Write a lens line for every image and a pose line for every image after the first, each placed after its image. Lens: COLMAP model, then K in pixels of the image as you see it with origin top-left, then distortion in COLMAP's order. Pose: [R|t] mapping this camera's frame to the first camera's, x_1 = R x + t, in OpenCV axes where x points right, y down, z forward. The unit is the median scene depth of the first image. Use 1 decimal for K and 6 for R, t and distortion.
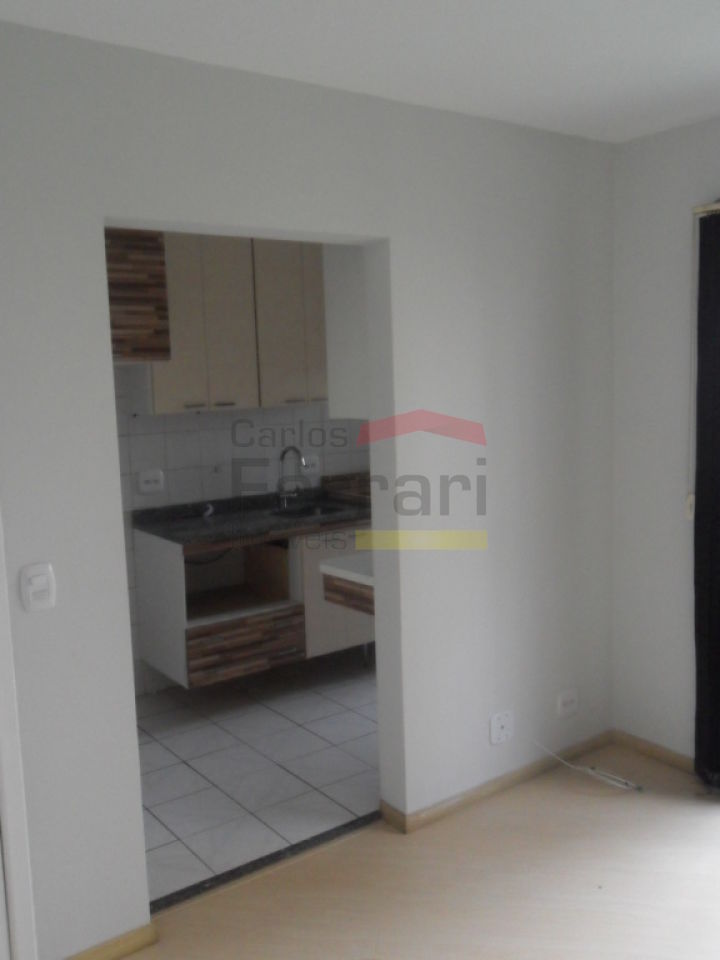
lens RADIAL K [[894.5, 0, 359.9], [0, 894.5, 481.9], [0, 0, 1]] dist [0.005915, 0.000000]
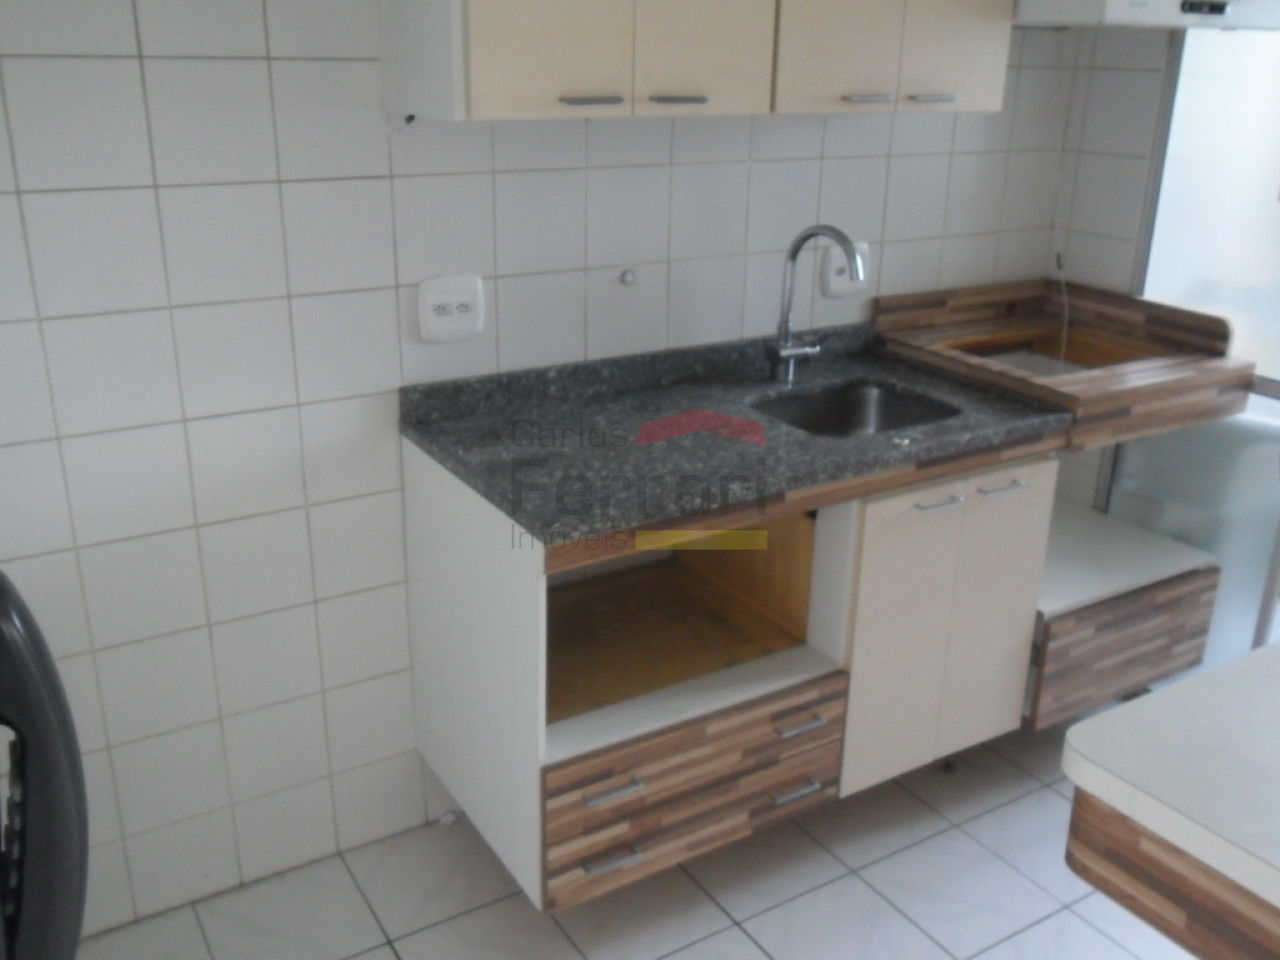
lens RADIAL K [[1192.6, 0, 638.5], [0, 1192.6, 477.4], [0, 0, 1]] dist [0.005915, 0.000000]
pose [[0.995682, 0.071555, -0.059144, -0.126119], [-0.056877, 0.973719, 0.220537, -0.045753], [0.073370, -0.216220, 0.973584, 0.526074]]
